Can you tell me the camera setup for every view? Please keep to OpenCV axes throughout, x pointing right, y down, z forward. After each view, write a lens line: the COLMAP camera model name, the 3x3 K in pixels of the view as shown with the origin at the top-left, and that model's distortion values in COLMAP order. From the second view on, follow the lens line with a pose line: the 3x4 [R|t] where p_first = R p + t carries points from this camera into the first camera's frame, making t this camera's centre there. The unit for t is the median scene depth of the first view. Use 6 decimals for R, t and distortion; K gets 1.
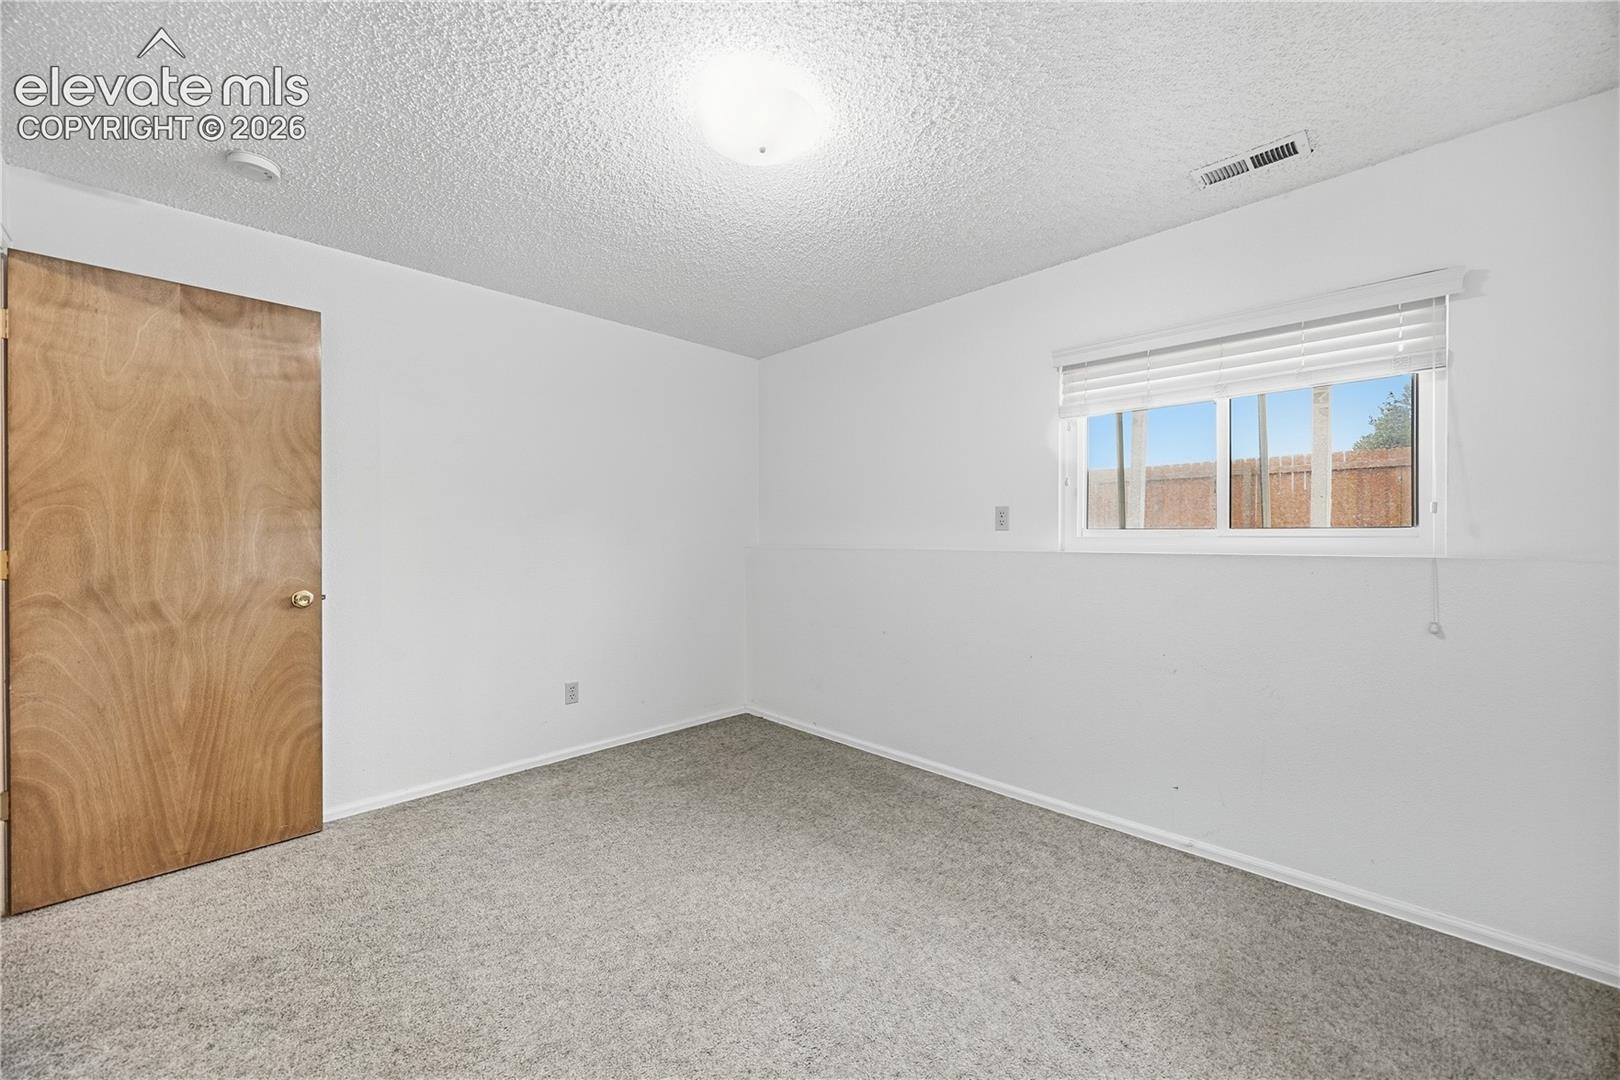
lens RADIAL K [[623.2, 0, 807.1], [0, 623.2, 541.0], [0, 0, 1]] dist [0.000508, 0.000097]
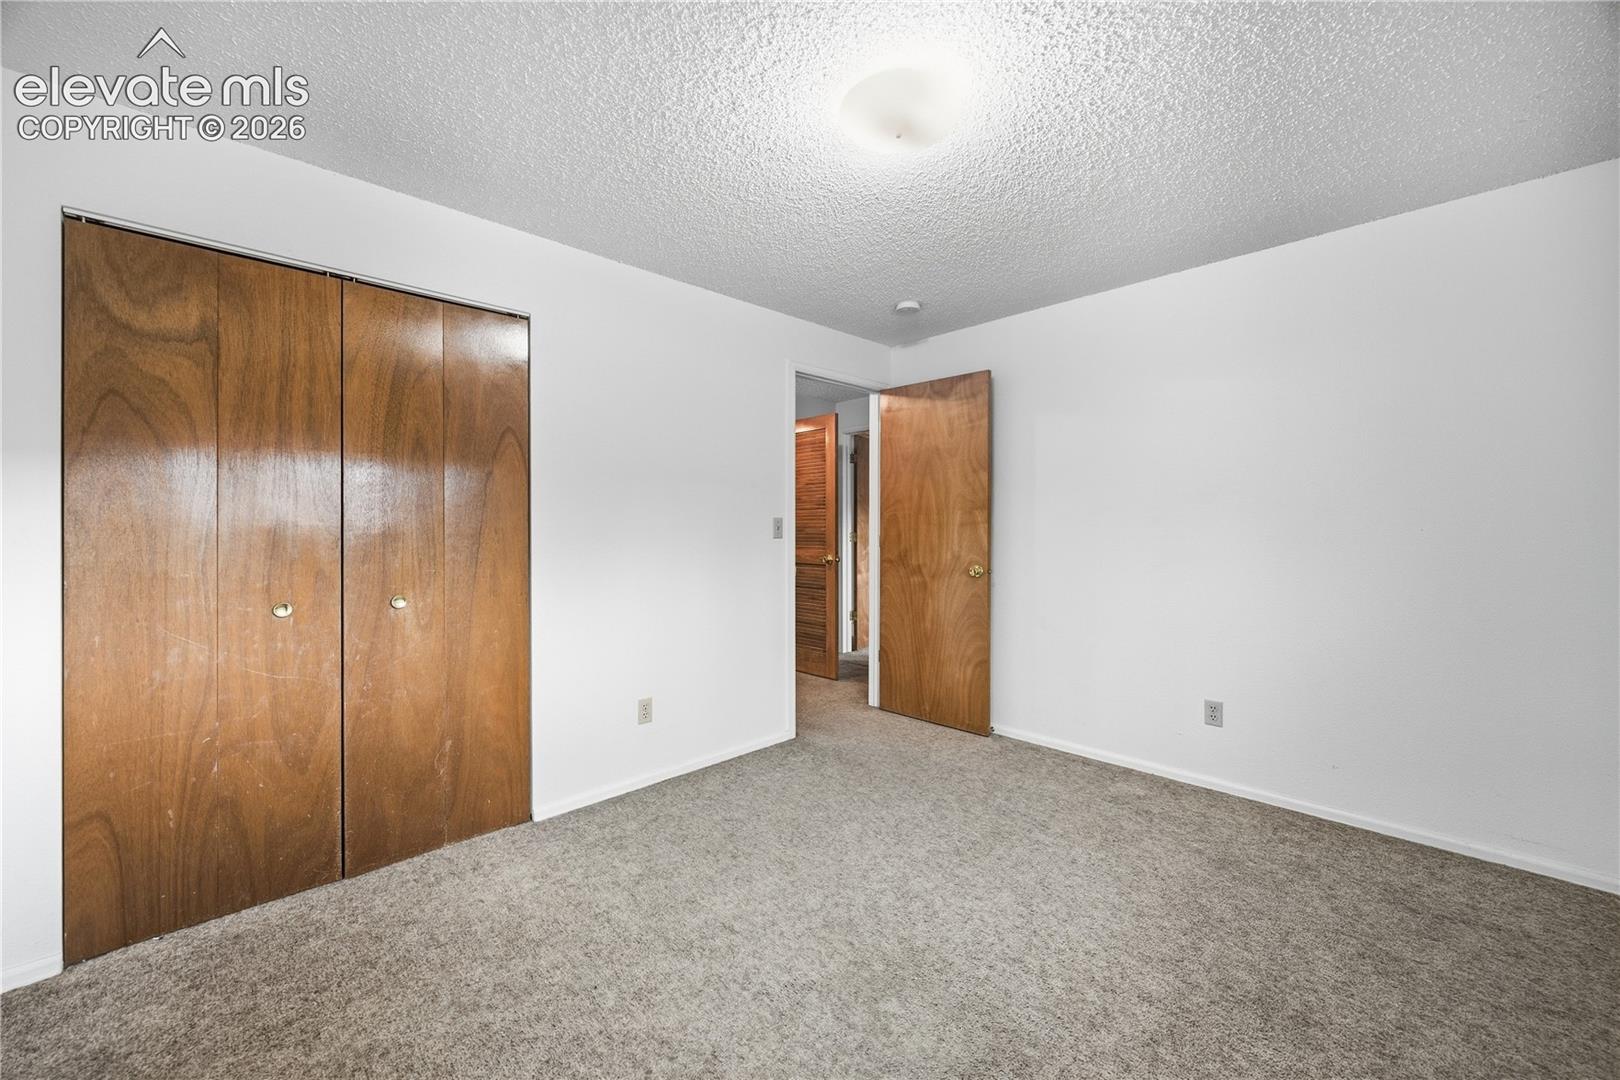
lens RADIAL K [[623.2, 0, 807.2], [0, 623.2, 529.5], [0, 0, 1]] dist [0.000508, 0.000097]
pose [[-0.021552, 0.005916, -0.999750, 0.696614], [-0.005268, 0.999968, 0.006031, -0.011779], [0.999754, 0.005397, -0.021520, 0.672979]]
